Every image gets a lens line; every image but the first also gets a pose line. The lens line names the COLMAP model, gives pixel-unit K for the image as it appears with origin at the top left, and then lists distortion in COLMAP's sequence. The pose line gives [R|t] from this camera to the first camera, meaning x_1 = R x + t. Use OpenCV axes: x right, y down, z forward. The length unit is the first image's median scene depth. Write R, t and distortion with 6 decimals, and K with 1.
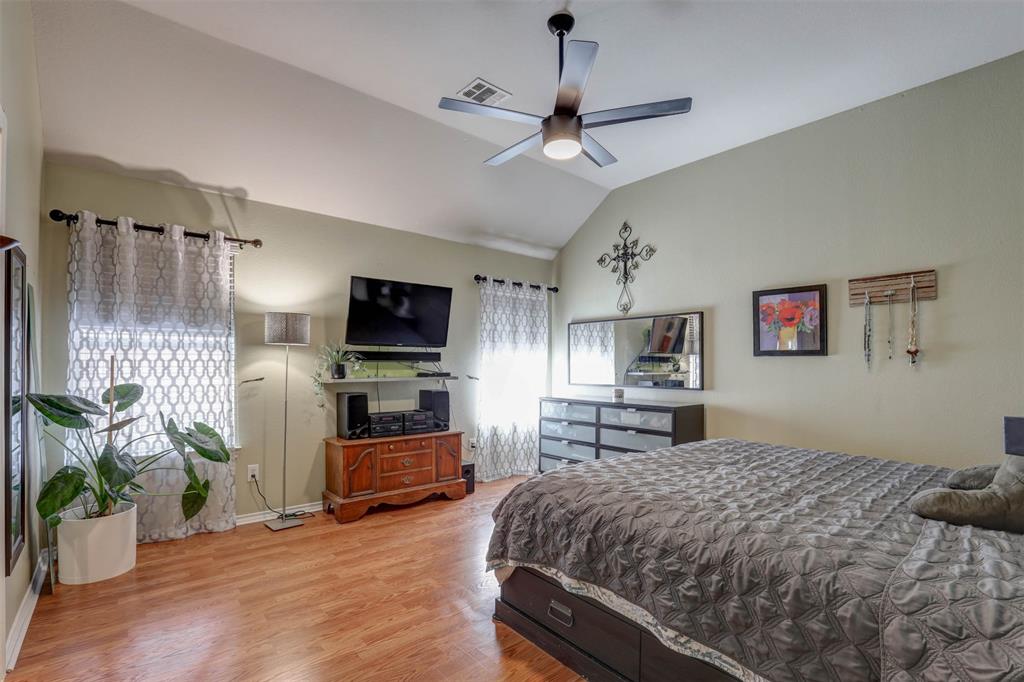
lens RADIAL K [[481.5, 0, 511.3], [0, 481.5, 359.5], [0, 0, 1]] dist [-0.026196, 0.001666]
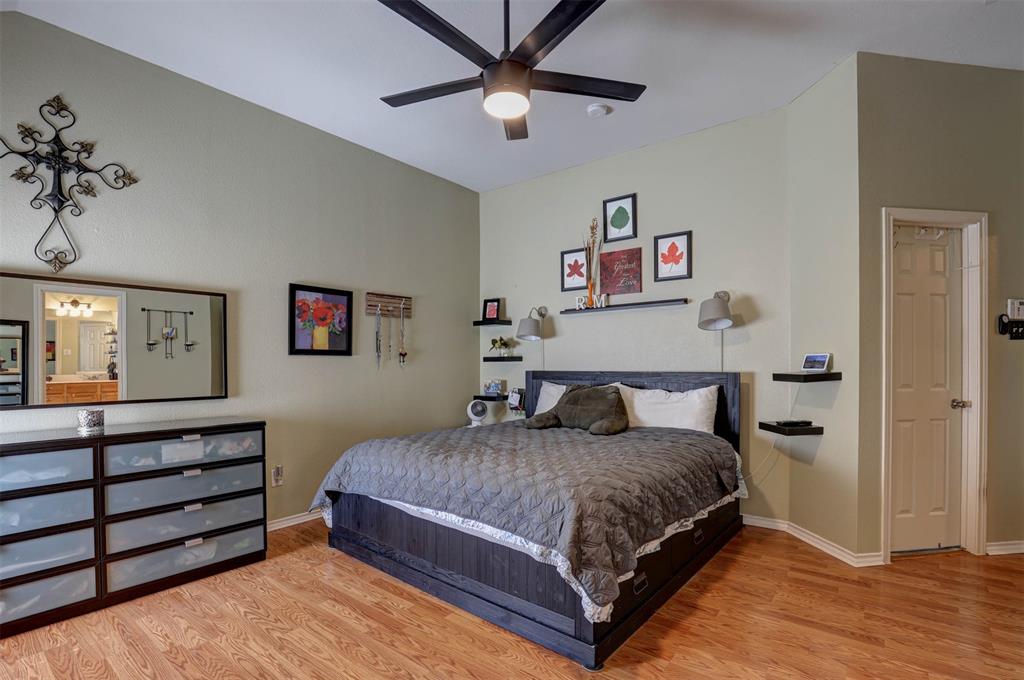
lens RADIAL K [[481.5, 0, 515.5], [0, 481.5, 366.7], [0, 0, 1]] dist [-0.026196, 0.001666]
pose [[-0.204348, -0.007996, 0.978866, -0.469723], [-0.006107, 0.999958, 0.006893, 0.007028], [-0.978879, -0.004569, -0.204388, 0.765068]]
